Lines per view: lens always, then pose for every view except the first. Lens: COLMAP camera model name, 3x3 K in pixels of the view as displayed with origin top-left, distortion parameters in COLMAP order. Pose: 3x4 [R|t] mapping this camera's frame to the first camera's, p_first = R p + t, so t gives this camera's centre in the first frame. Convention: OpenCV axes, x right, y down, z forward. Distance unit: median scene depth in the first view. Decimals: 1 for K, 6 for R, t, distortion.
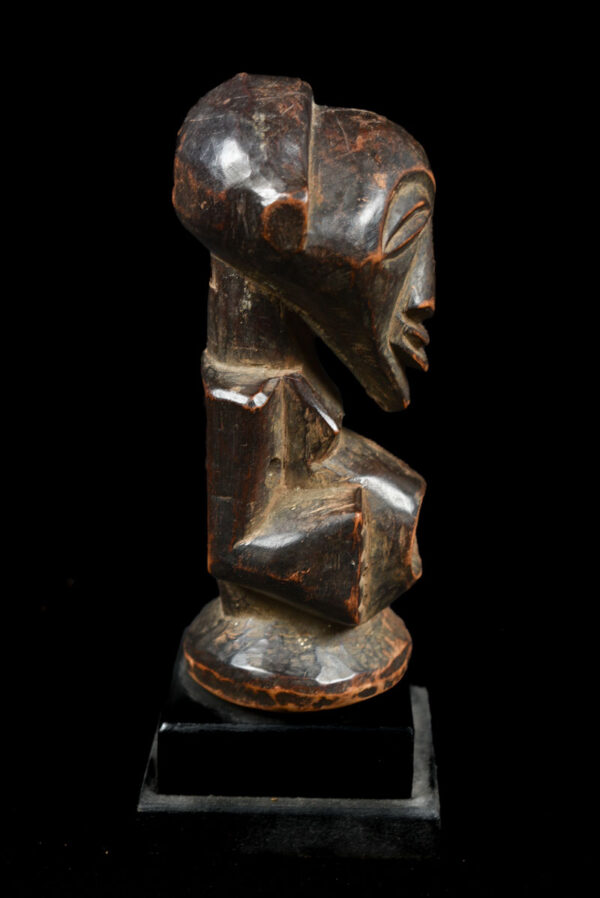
lens RADIAL K [[1623.7, 0, 300.9], [0, 1623.7, 448.6], [0, 0, 1]] dist [0.037385, 0.000000]
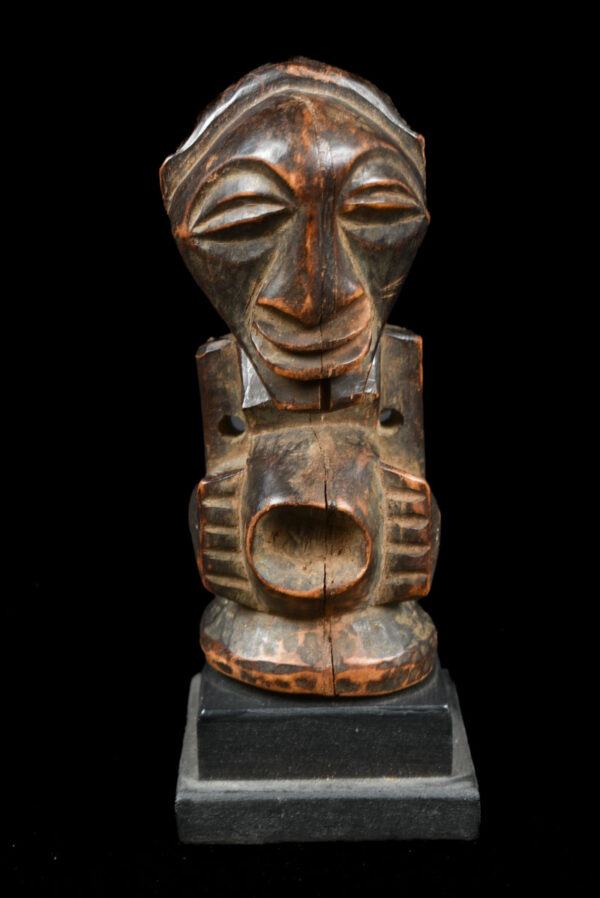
lens RADIAL K [[1623.7, 0, 297.3], [0, 1623.7, 450.4], [0, 0, 1]] dist [0.037385, 0.000000]
pose [[0.030955, 0.262383, -0.964467, 1.025605], [-0.262942, 0.933080, 0.245405, -0.247238], [0.964315, 0.246002, 0.097875, 0.947542]]
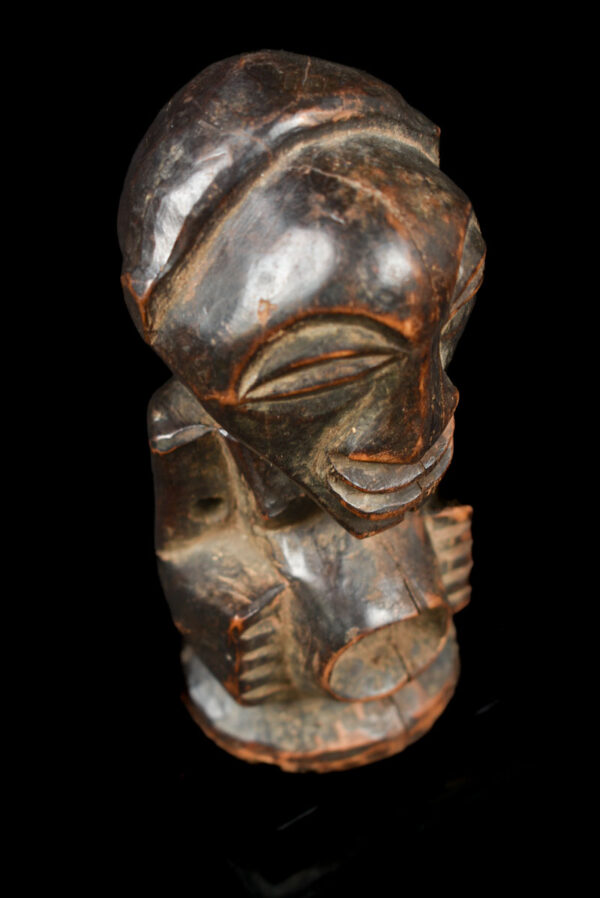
lens RADIAL K [[1790.8, 0, 299.4], [0, 1790.8, 450.1], [0, 0, 1]] dist [0.077683, 0.000000]
pose [[0.584069, 0.575981, -0.571934, 0.510159], [-0.224325, 0.791707, 0.568224, -0.534121], [0.780090, -0.203583, 0.591619, 0.513121]]
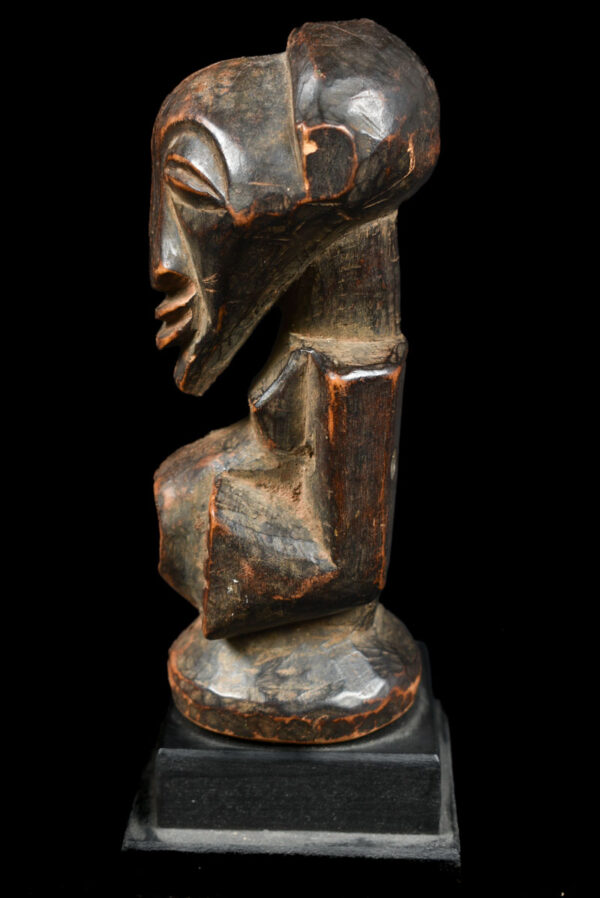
lens RADIAL K [[1623.7, 0, 299.9], [0, 1623.7, 447.9], [0, 0, 1]] dist [0.037385, 0.000000]
pose [[-0.999720, -0.020061, 0.012581, -0.015124], [-0.009723, 0.832189, 0.554407, -0.525280], [-0.021592, 0.554129, -0.832151, 1.855759]]
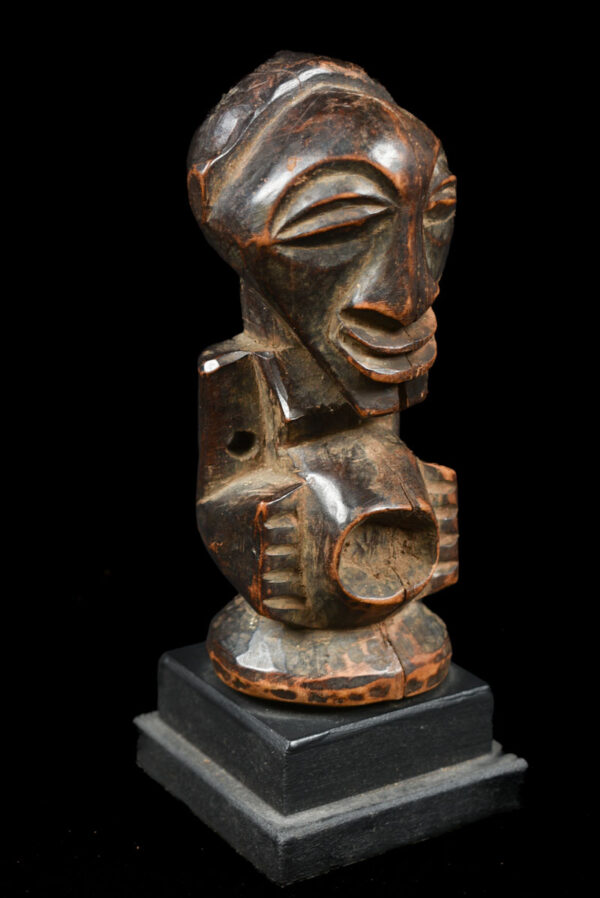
lens RADIAL K [[1623.7, 0, 301.8], [0, 1623.7, 447.0], [0, 0, 1]] dist [0.037385, 0.000000]
pose [[0.564392, 0.228542, -0.793241, 0.811535], [-0.238202, 0.965127, 0.108583, -0.103345], [0.790394, 0.127668, 0.599148, 0.426723]]
